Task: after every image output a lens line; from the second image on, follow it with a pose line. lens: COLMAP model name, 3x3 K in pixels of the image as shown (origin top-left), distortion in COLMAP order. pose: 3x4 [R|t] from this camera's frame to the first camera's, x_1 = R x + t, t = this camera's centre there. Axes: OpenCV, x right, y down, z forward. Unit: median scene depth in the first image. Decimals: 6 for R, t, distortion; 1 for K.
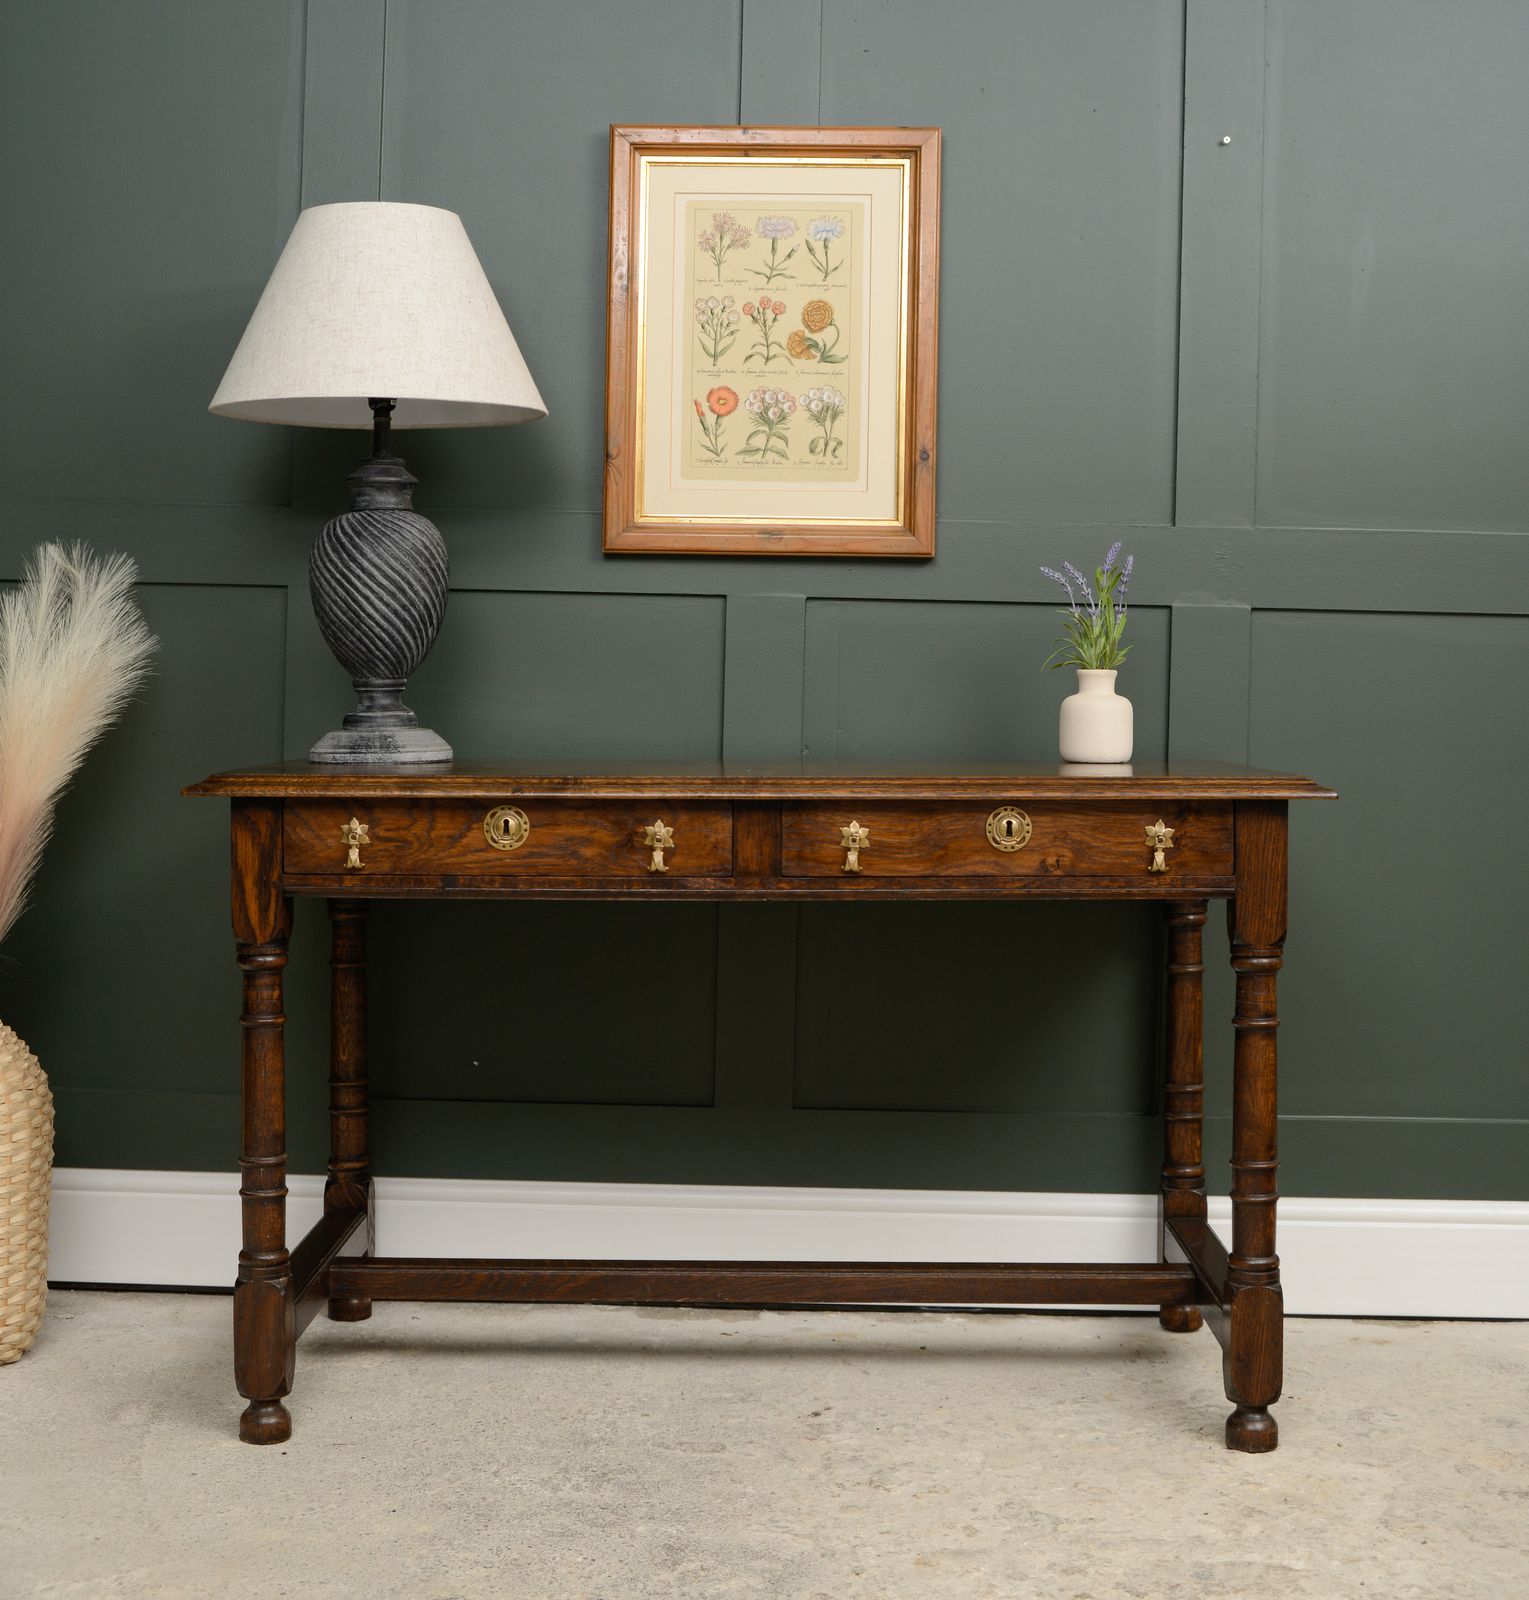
lens RADIAL K [[2482.5, 0, 771.7], [0, 2482.5, 682.4], [0, 0, 1]] dist [-0.054753, 0.045982]
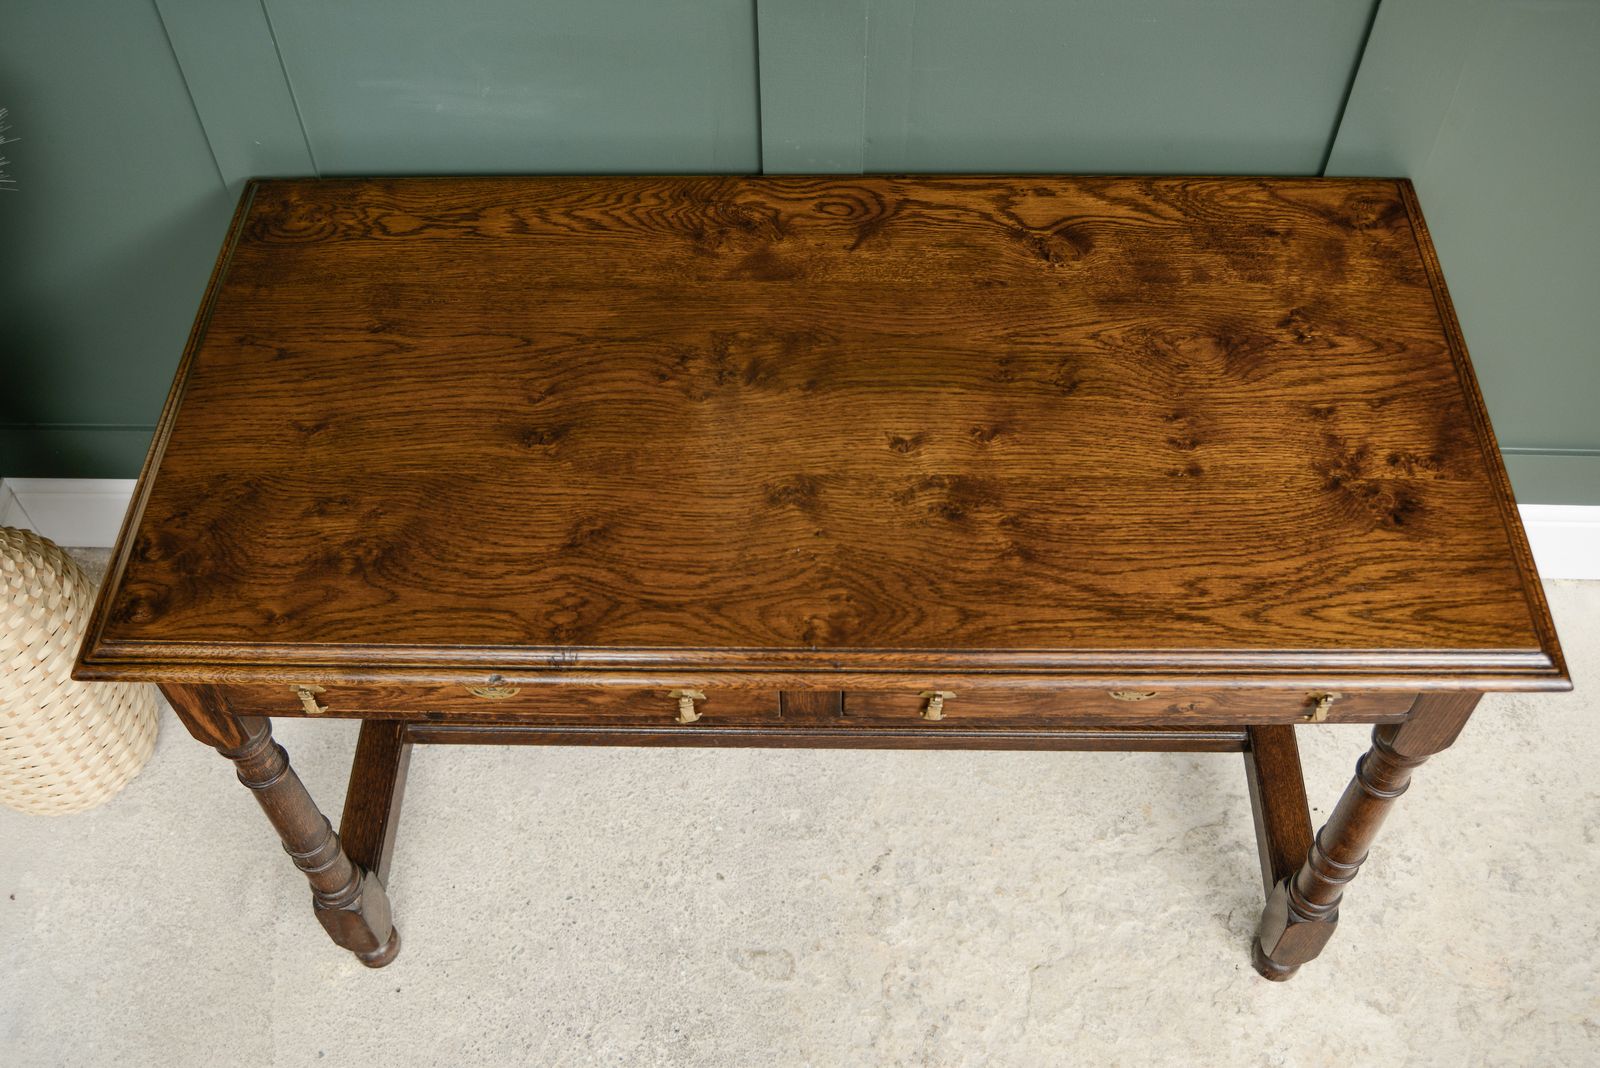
lens RADIAL K [[1570.0, 0, 800.0], [0, 1570.0, 534.0], [0, 0, 1]] dist [-0.095089, 0.108081]
pose [[0.999574, -0.008341, -0.027977, 0.004859], [0.027361, 0.601903, 0.798101, -0.362073], [0.010182, -0.798526, 0.601874, 0.741358]]
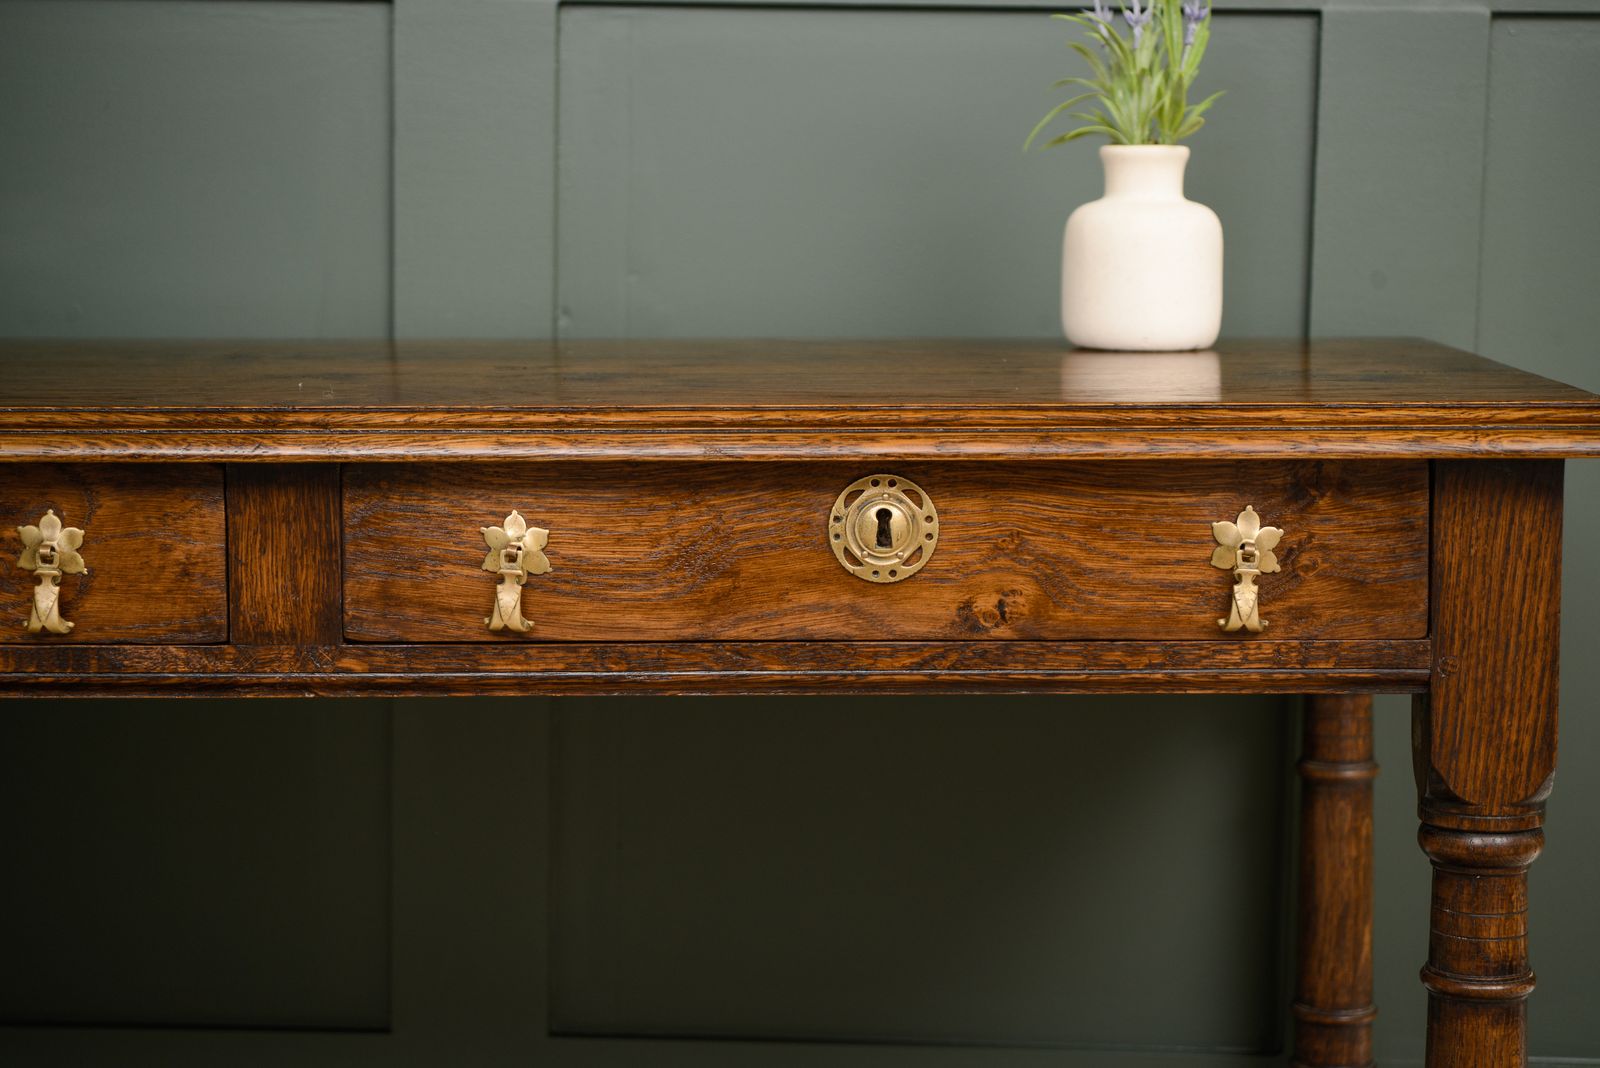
lens RADIAL K [[3089.2, 0, 800.0], [0, 3089.2, 534.0], [0, 0, 1]] dist [0.068011, 0.154187]
pose [[0.999461, -0.003618, -0.032636, 0.098397], [0.007284, 0.993579, 0.112907, 0.001166], [0.032018, -0.113083, 0.993069, 0.482626]]
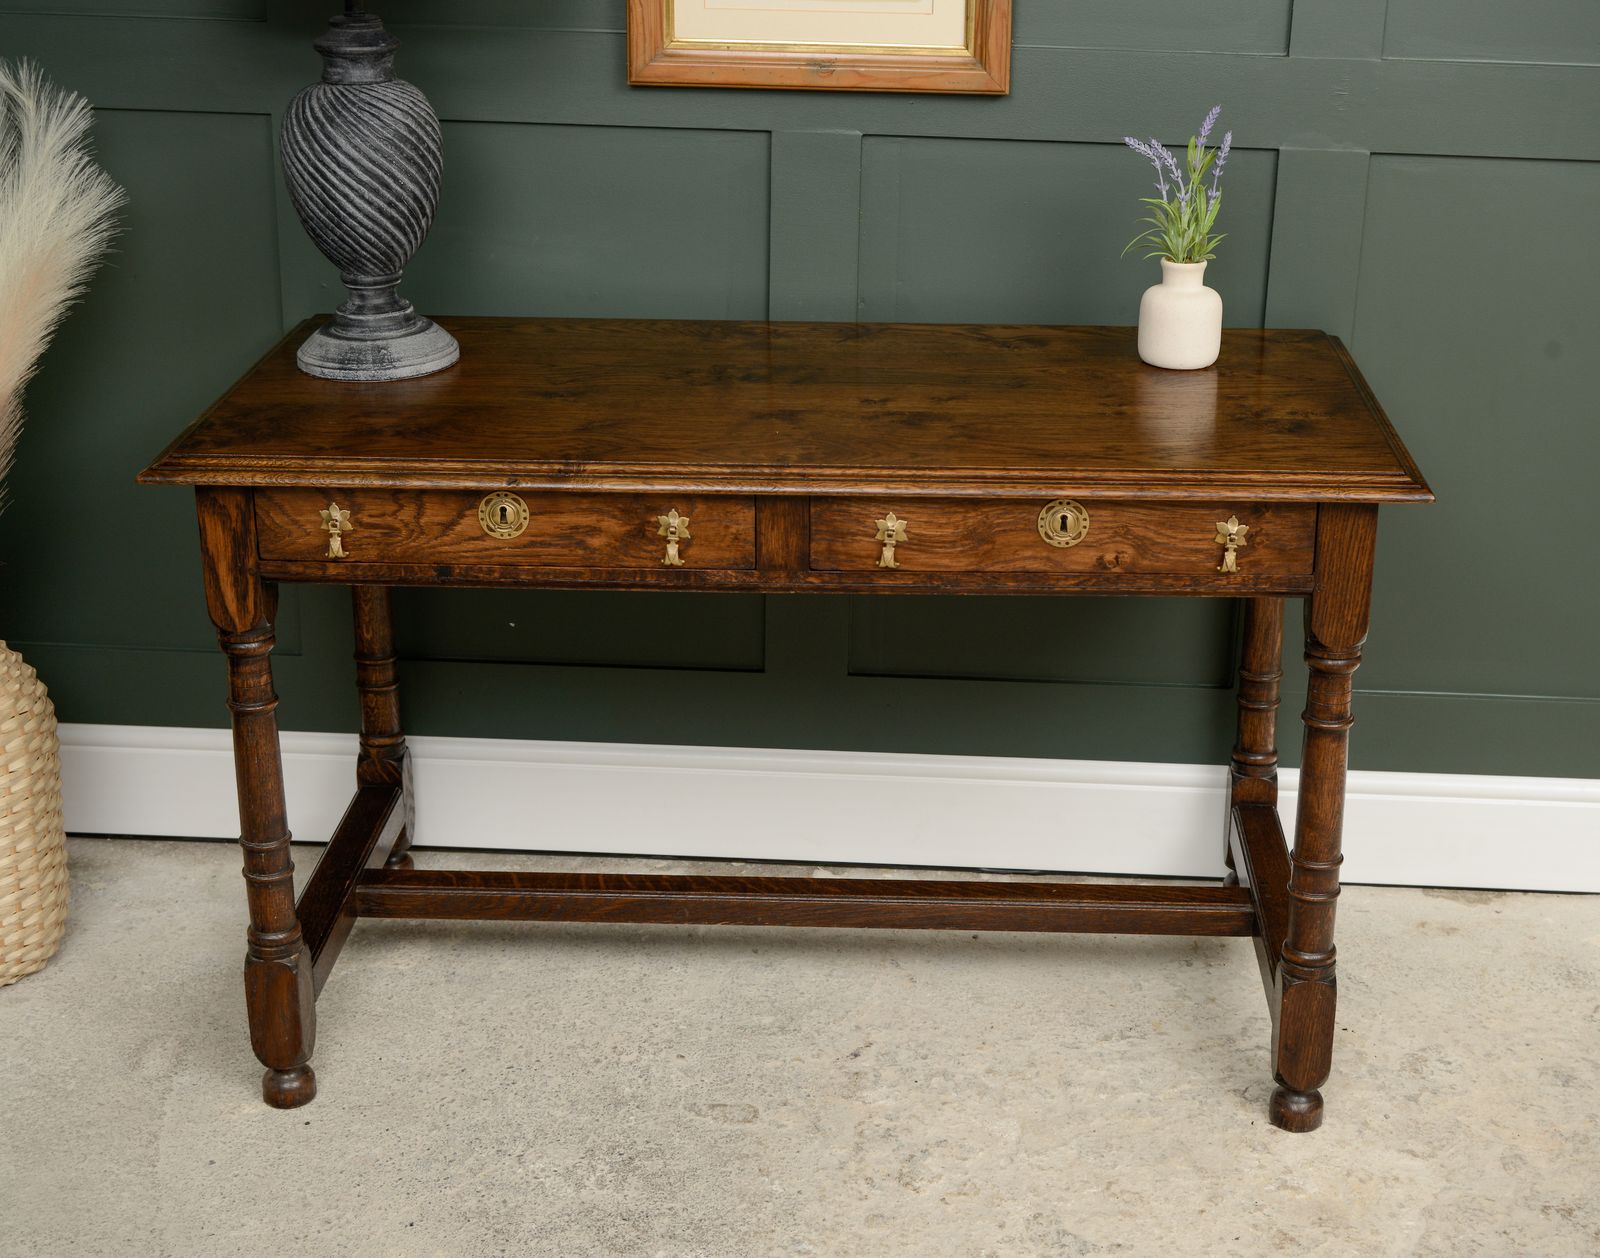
lens RADIAL K [[2457.7, 0, 889.2], [0, 2457.7, 620.9], [0, 0, 1]] dist [-0.010044, 0.079198]
pose [[0.999882, 0.009905, -0.011759, 0.043450], [-0.005158, 0.936614, 0.350324, -0.217980], [0.014483, -0.350222, 0.936555, 0.155935]]
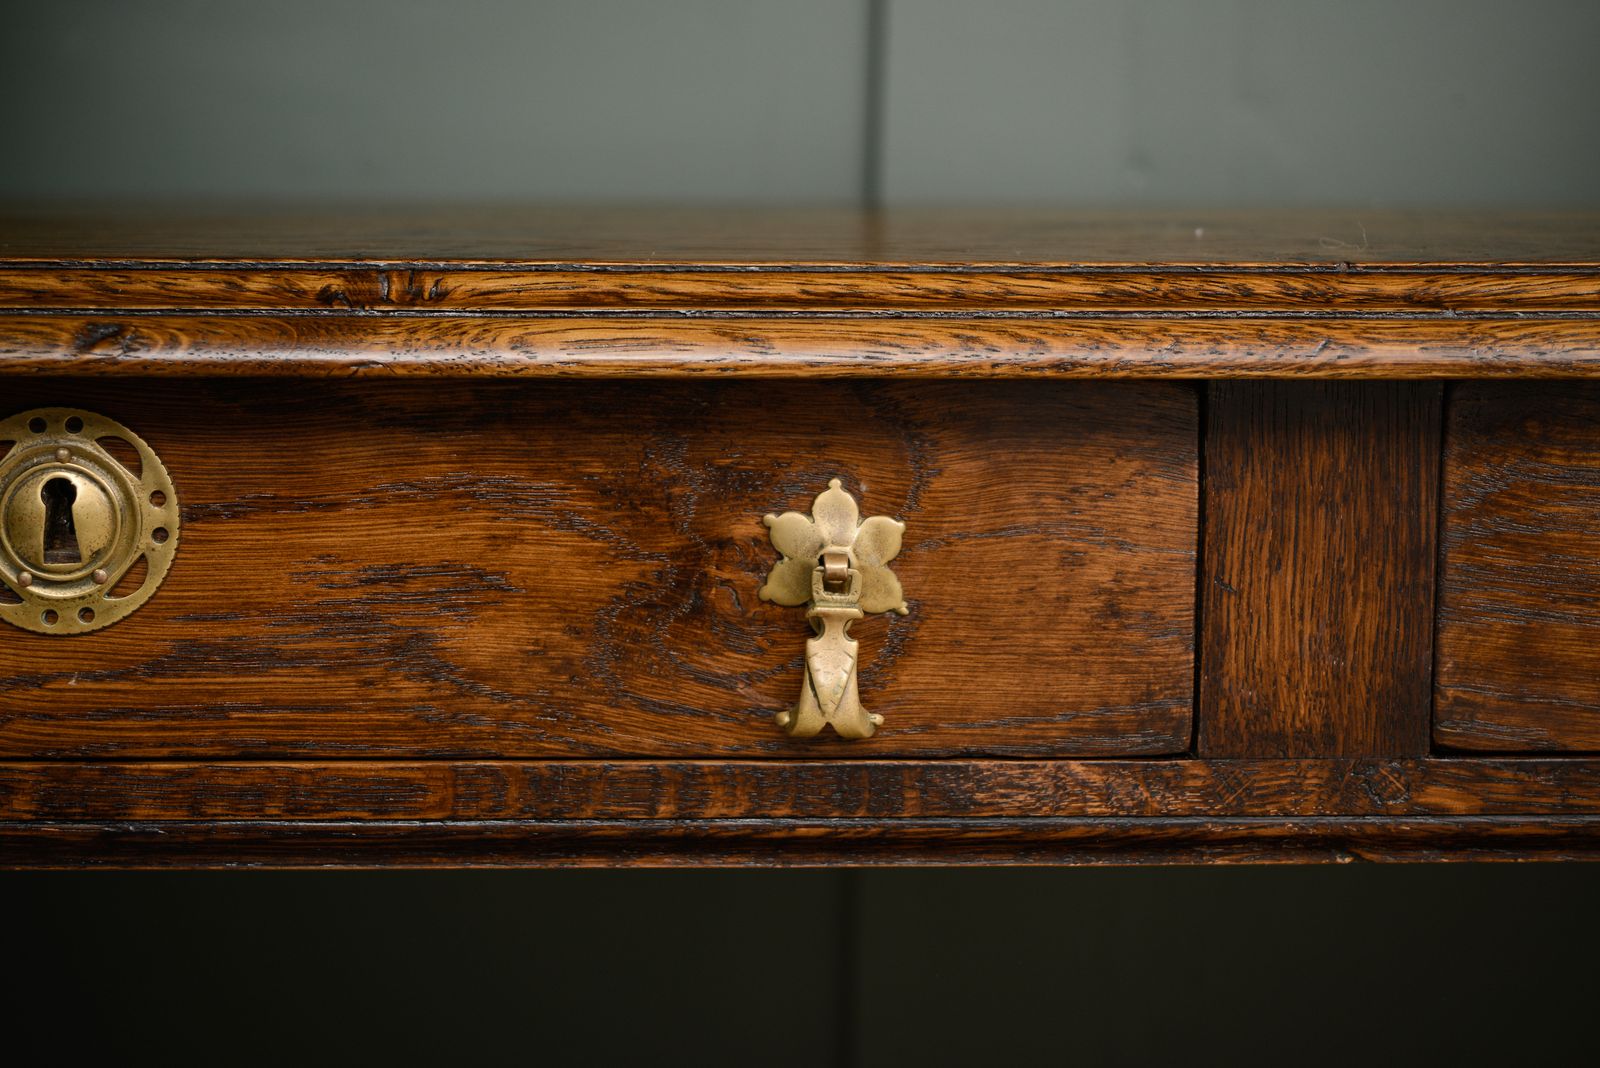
lens RADIAL K [[3089.2, 0, 800.0], [0, 3089.2, 534.0], [0, 0, 1]] dist [0.068011, 0.154187]
pose [[0.998523, -0.004356, 0.054159, -0.061699], [-0.002695, 0.991584, 0.129440, 0.027540], [-0.054267, -0.129395, 0.990107, 0.752844]]
